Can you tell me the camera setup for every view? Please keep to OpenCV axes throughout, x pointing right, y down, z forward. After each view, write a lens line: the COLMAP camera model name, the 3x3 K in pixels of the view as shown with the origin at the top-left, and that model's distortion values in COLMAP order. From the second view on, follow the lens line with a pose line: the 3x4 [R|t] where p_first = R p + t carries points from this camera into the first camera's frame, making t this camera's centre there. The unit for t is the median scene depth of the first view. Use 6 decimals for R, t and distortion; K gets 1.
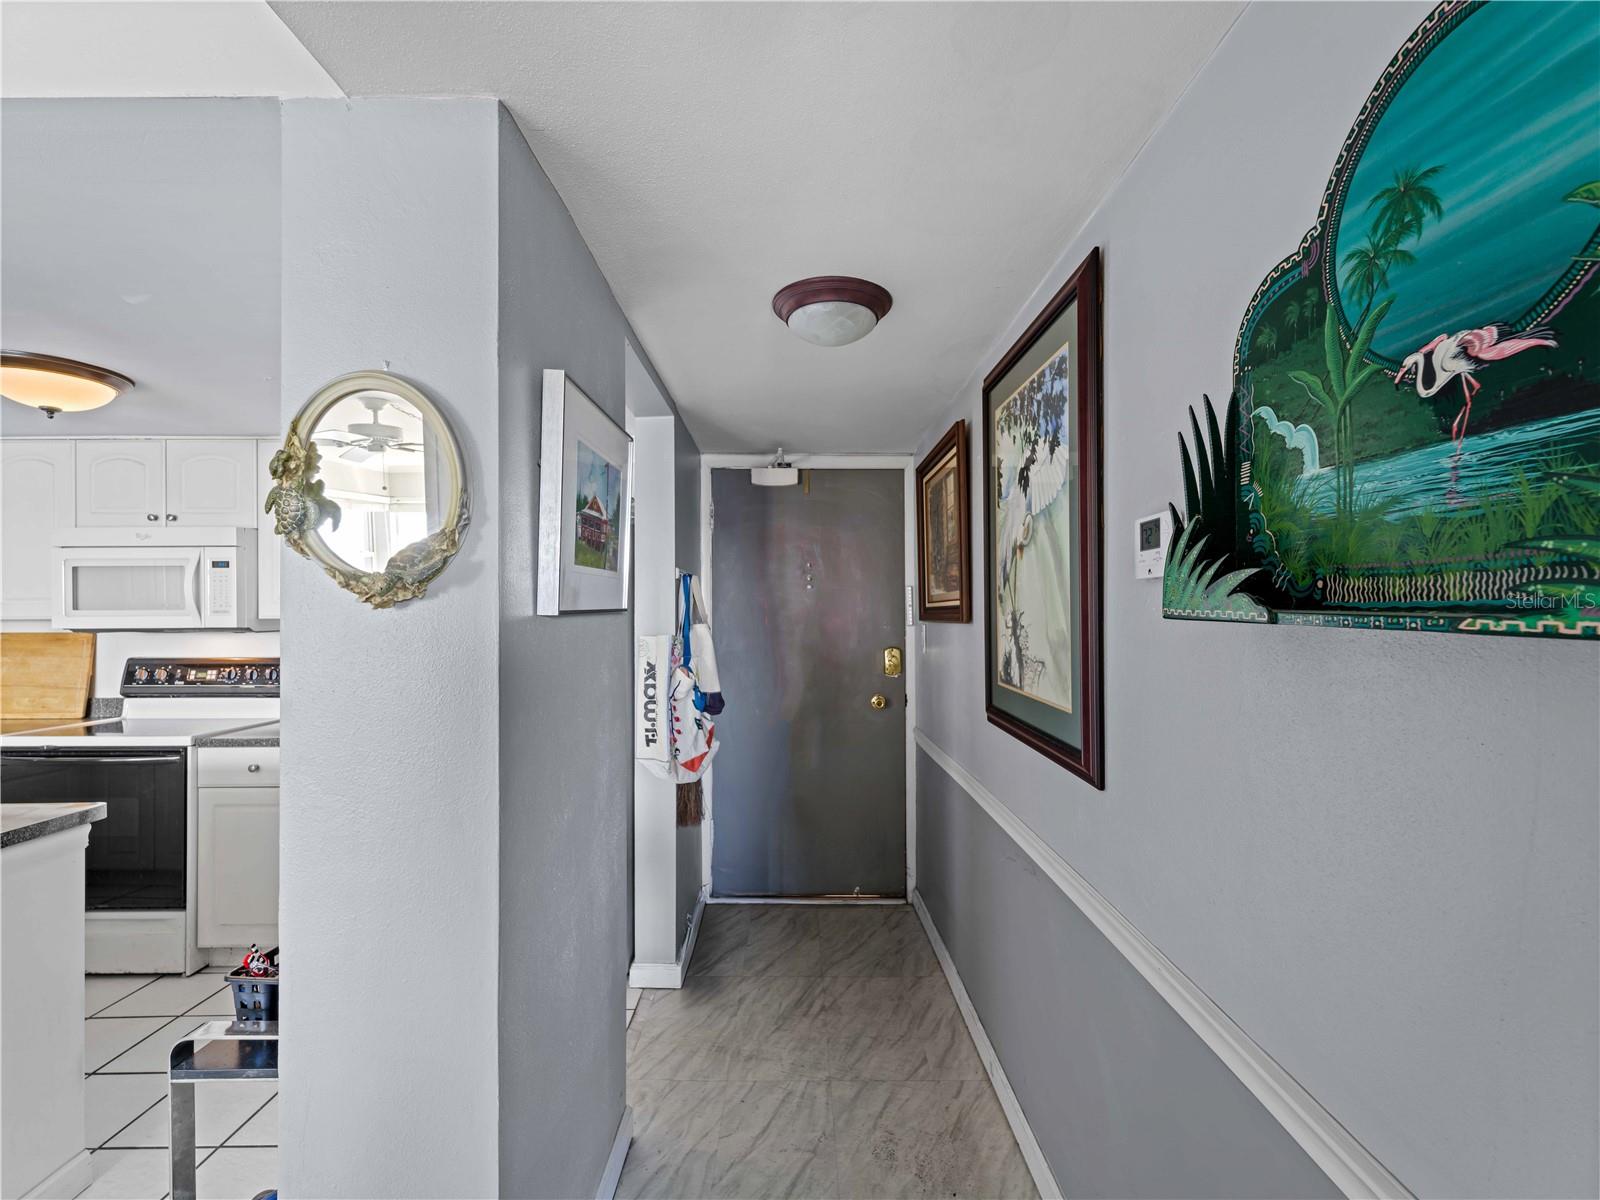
lens RADIAL K [[728.1, 0, 798.0], [0, 728.1, 613.9], [0, 0, 1]] dist [0.004262, -0.002504]
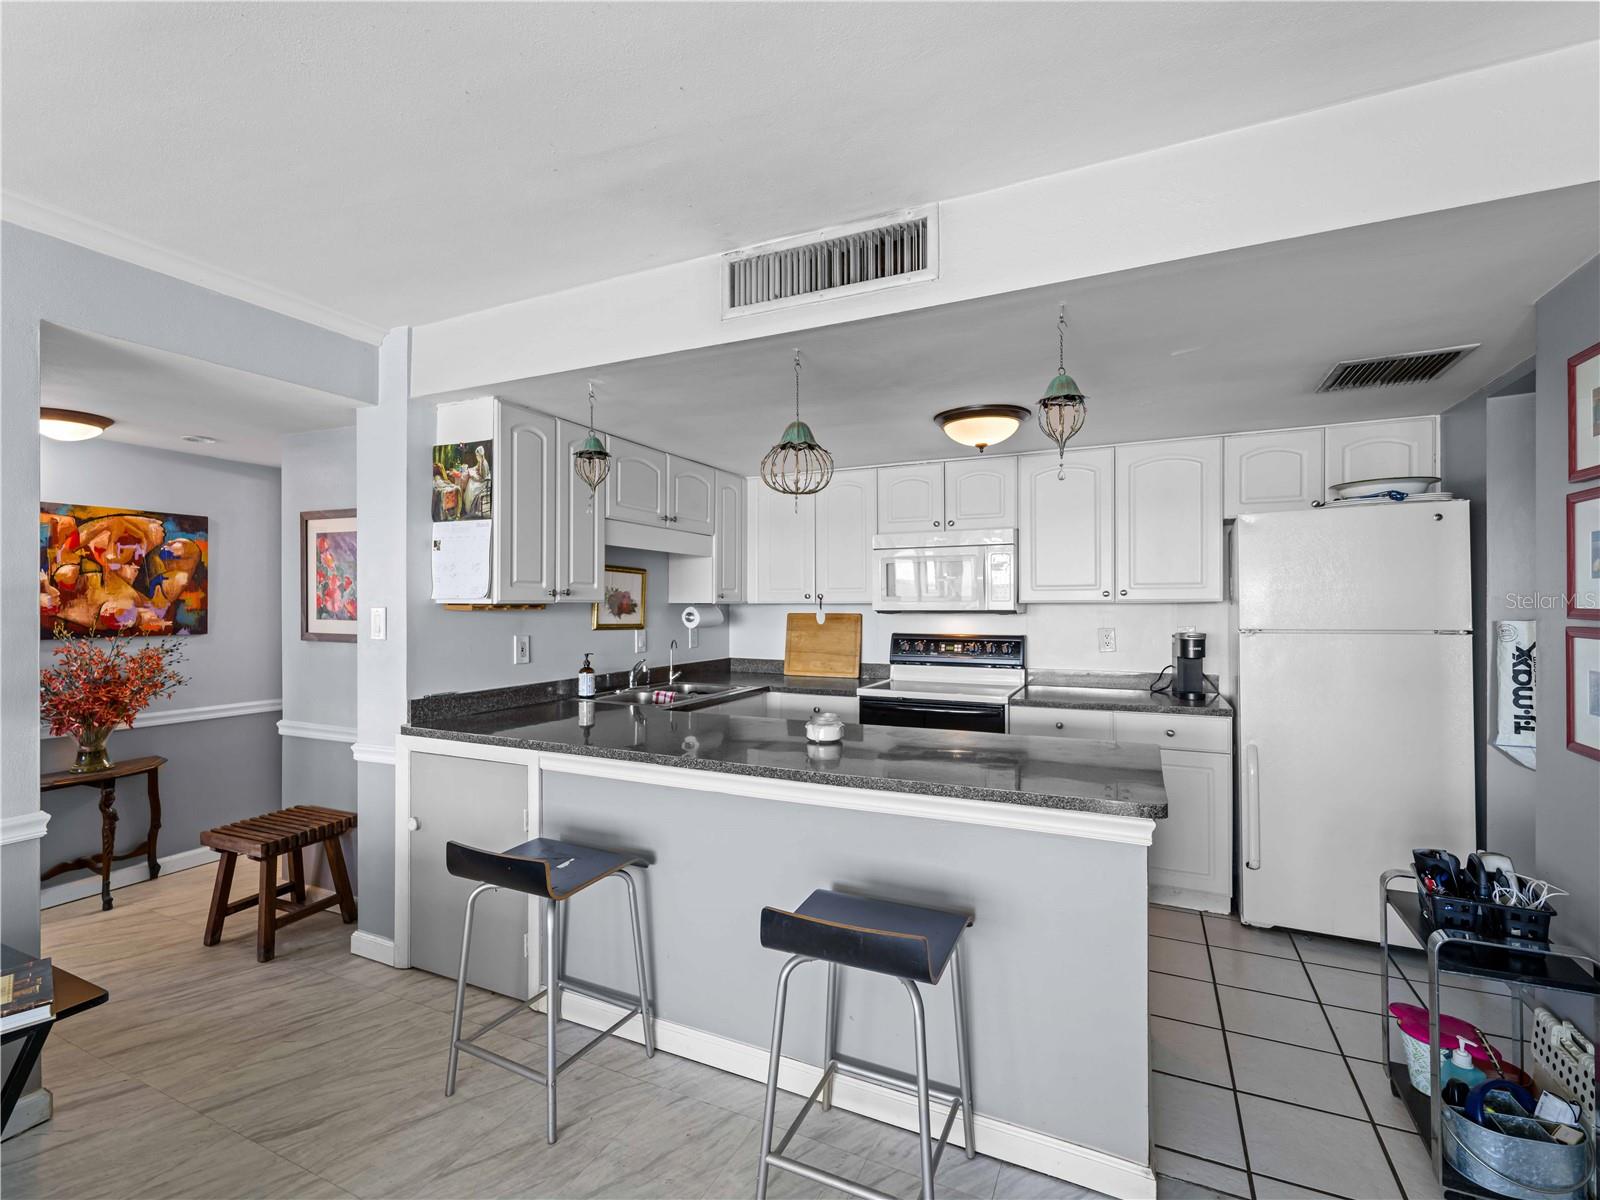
lens RADIAL K [[728.1, 0, 798.9], [0, 728.1, 602.8], [0, 0, 1]] dist [0.004262, -0.002504]
pose [[0.901780, 0.000572, -0.432195, -0.636660], [0.001593, 0.999988, 0.004648, 0.000460], [0.432193, -0.004880, 0.901768, -0.290687]]
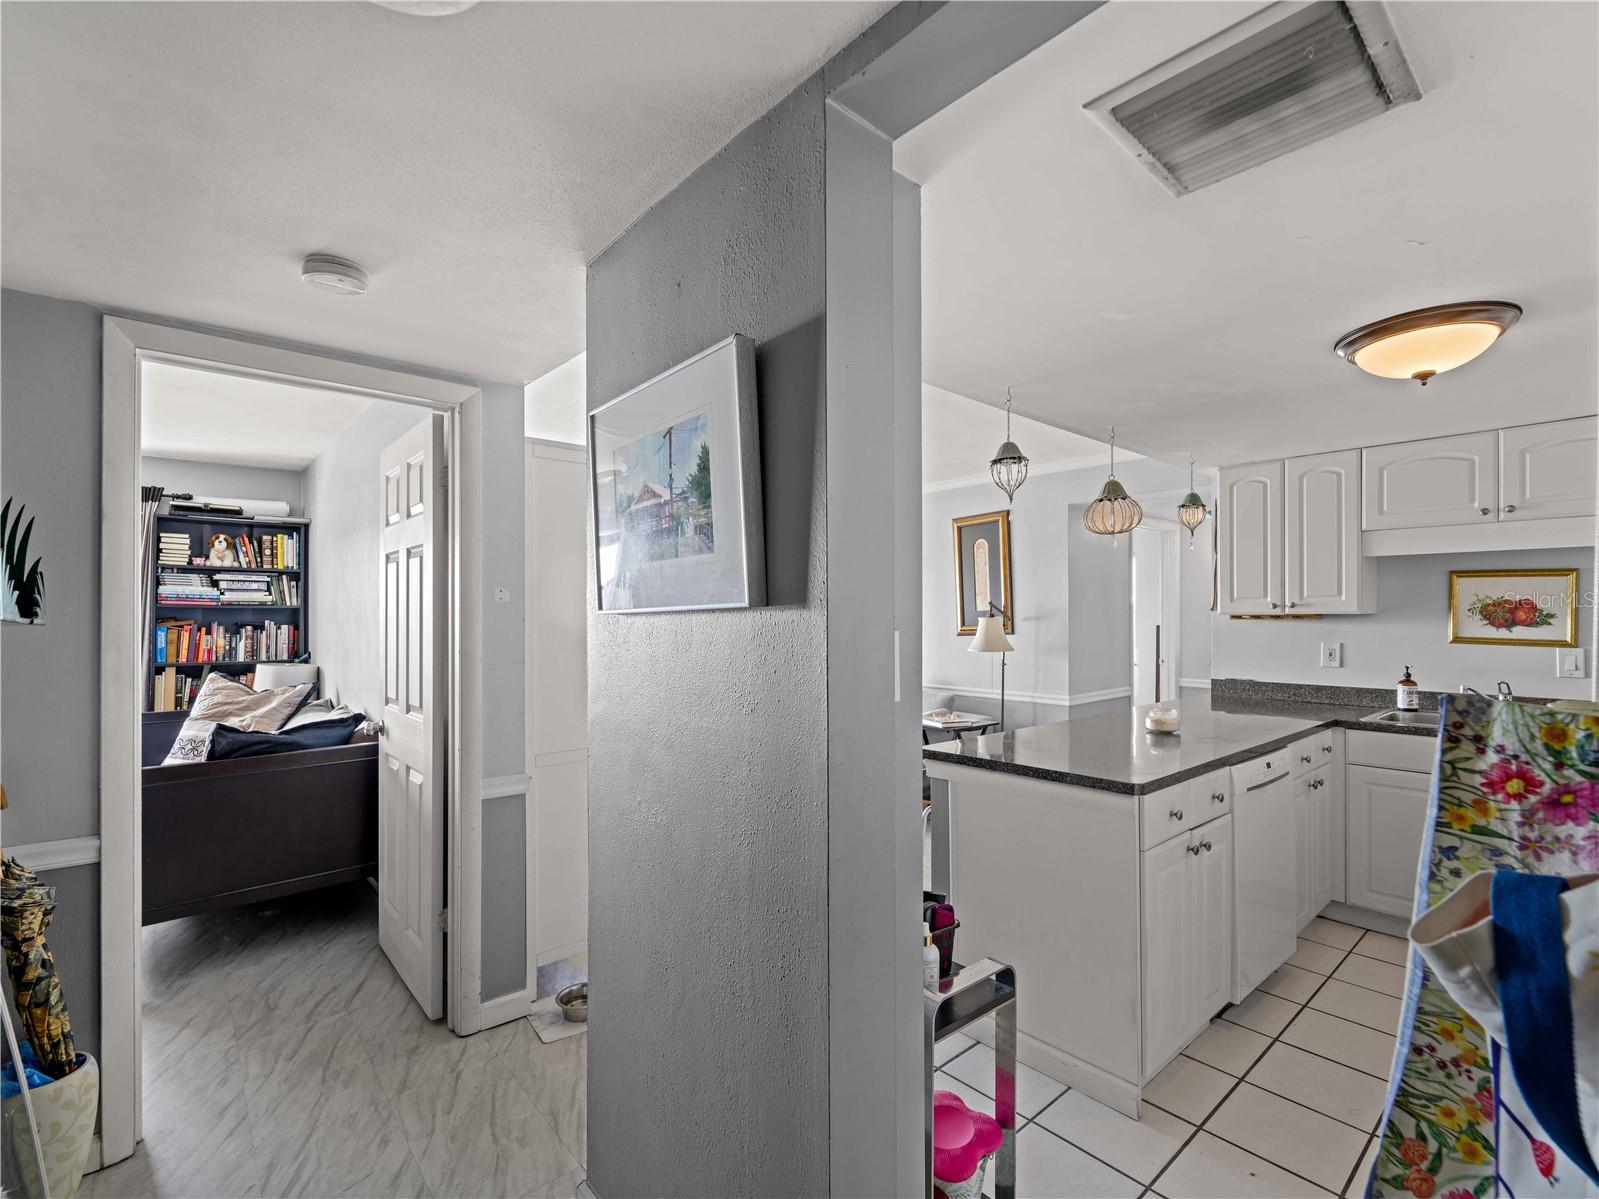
lens RADIAL K [[727.6, 0, 805.8], [0, 727.6, 613.8], [0, 0, 1]] dist [0.004262, -0.002504]
pose [[-0.754073, 0.002570, -0.656786, 0.083826], [0.007643, 0.999959, -0.004863, 0.004781], [0.656747, -0.008687, -0.754061, 0.988814]]
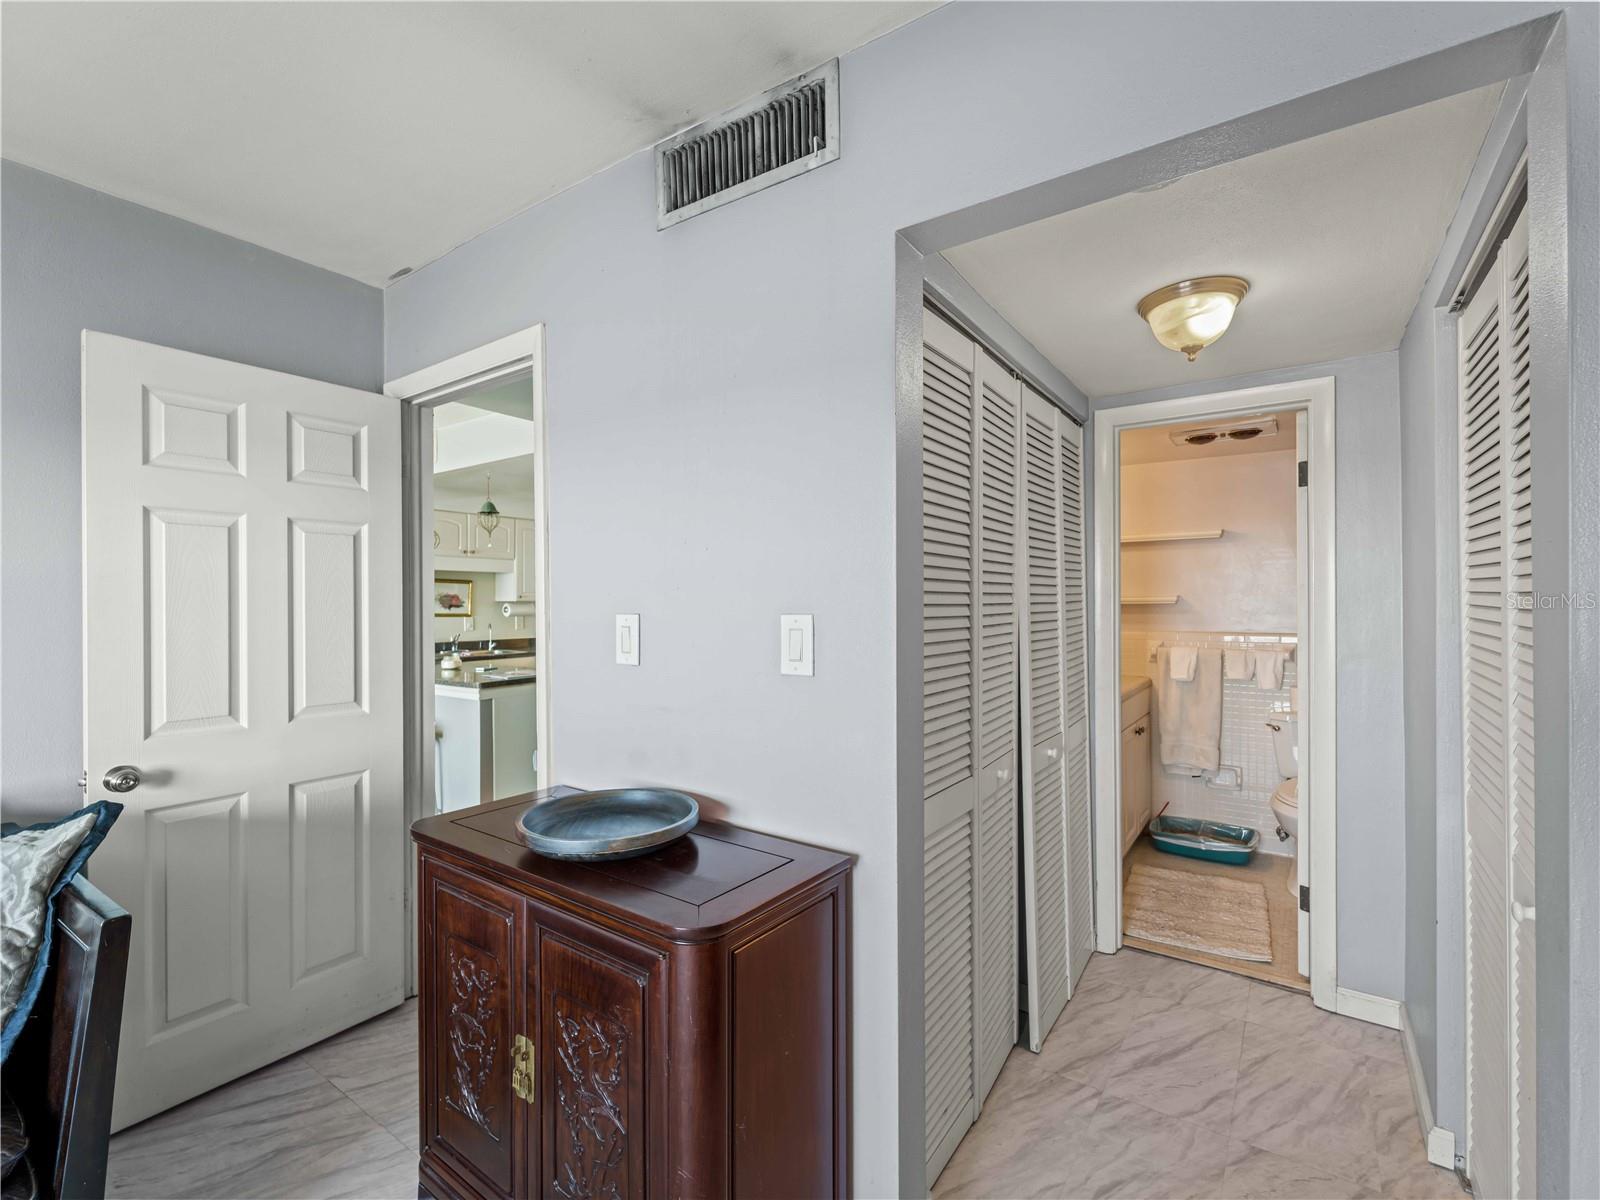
lens RADIAL K [[728.1, 0, 801.0], [0, 728.1, 601.5], [0, 0, 1]] dist [0.004262, -0.002504]
pose [[0.817834, 0.001215, -0.575453, 0.777262], [0.004492, 0.999954, 0.008495, -0.007960], [0.575436, -0.009533, 0.817791, -0.462978]]
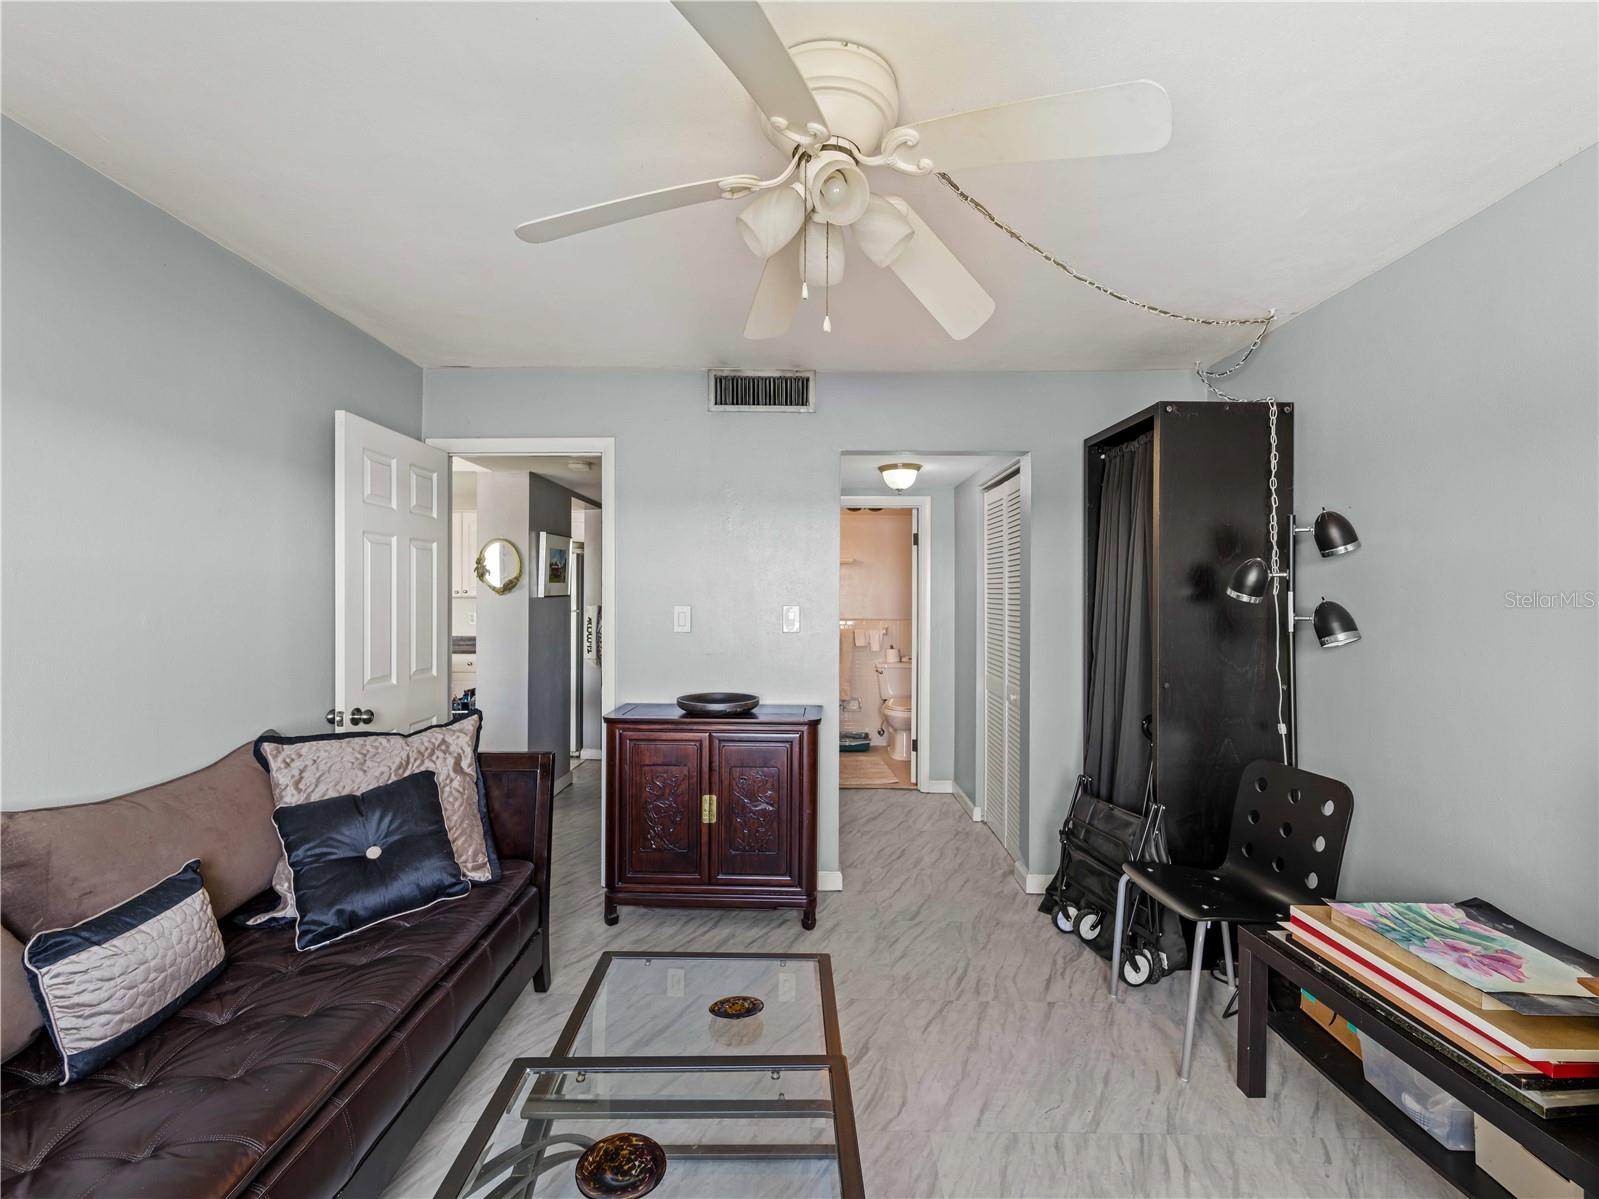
lens RADIAL K [[727.6, 0, 801.4], [0, 727.6, 600.0], [0, 0, 1]] dist [0.004262, -0.002504]
pose [[0.999773, 0.013178, -0.016732, 0.494041], [-0.013032, 0.999876, 0.008846, -0.016637], [0.016847, -0.008626, 0.999821, -1.266833]]
